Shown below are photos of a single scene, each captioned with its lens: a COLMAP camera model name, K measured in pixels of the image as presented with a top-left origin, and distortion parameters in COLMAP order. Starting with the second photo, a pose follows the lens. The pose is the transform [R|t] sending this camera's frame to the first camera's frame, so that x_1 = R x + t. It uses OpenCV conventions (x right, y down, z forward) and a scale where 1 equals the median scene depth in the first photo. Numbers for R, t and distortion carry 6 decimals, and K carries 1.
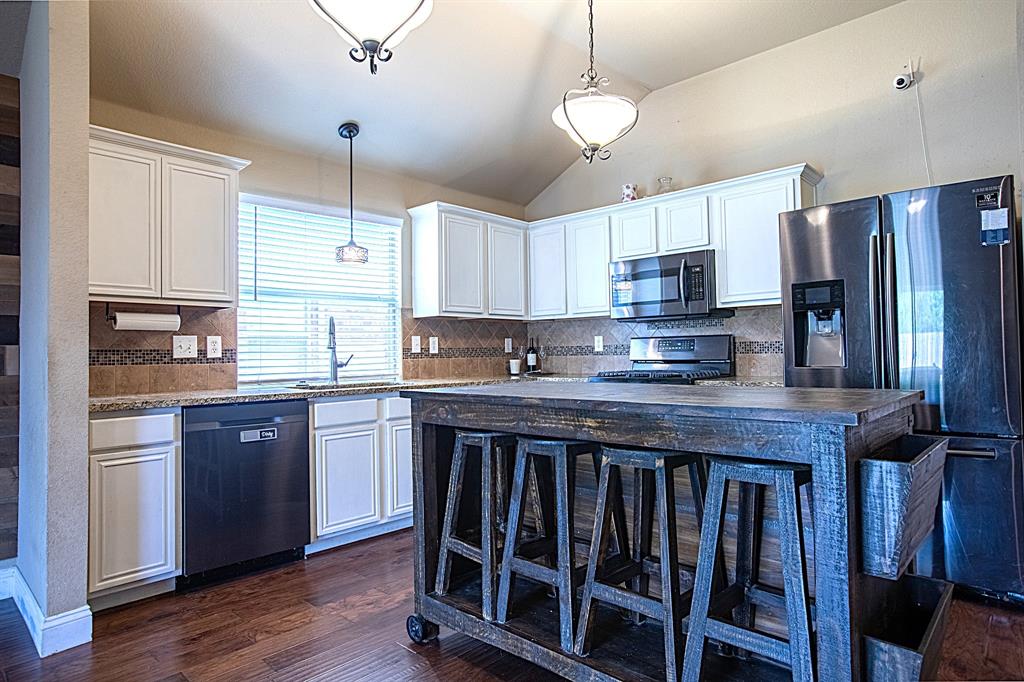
lens RADIAL K [[585.1, 0, 511.1], [0, 585.1, 341.2], [0, 0, 1]] dist [-0.006318, 0.000631]
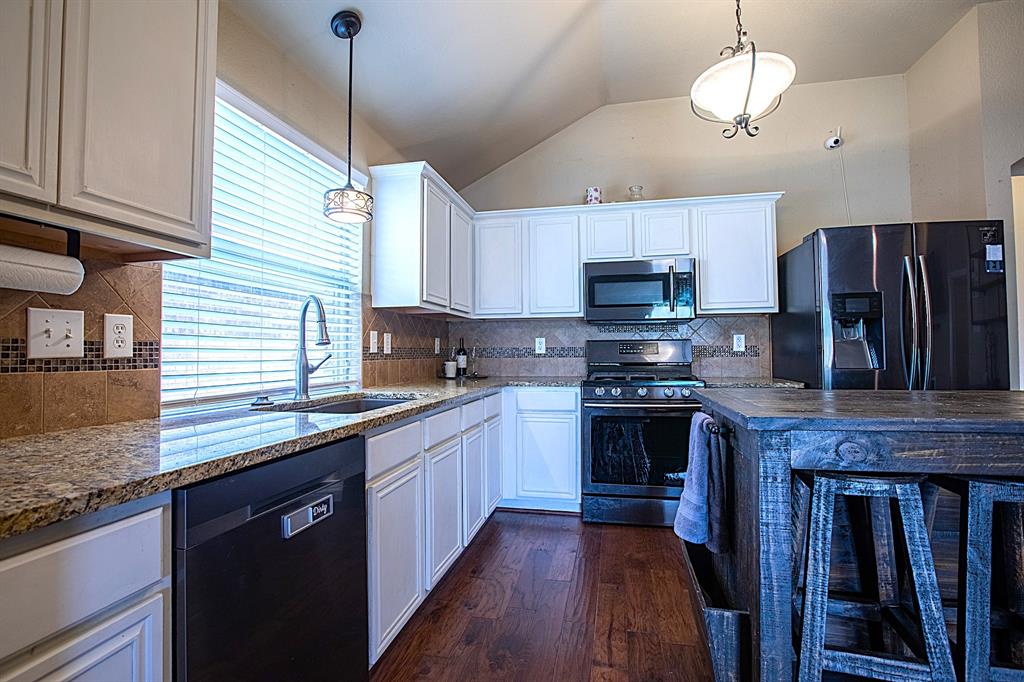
lens RADIAL K [[469.3, 0, 512.8], [0, 469.3, 341.7], [0, 0, 1]] dist [-0.026702, 0.001266]
pose [[0.860468, 0.023415, 0.508966, -0.367851], [-0.018833, 0.999722, -0.014153, 0.012201], [-0.509156, 0.002593, 0.860670, 0.432546]]
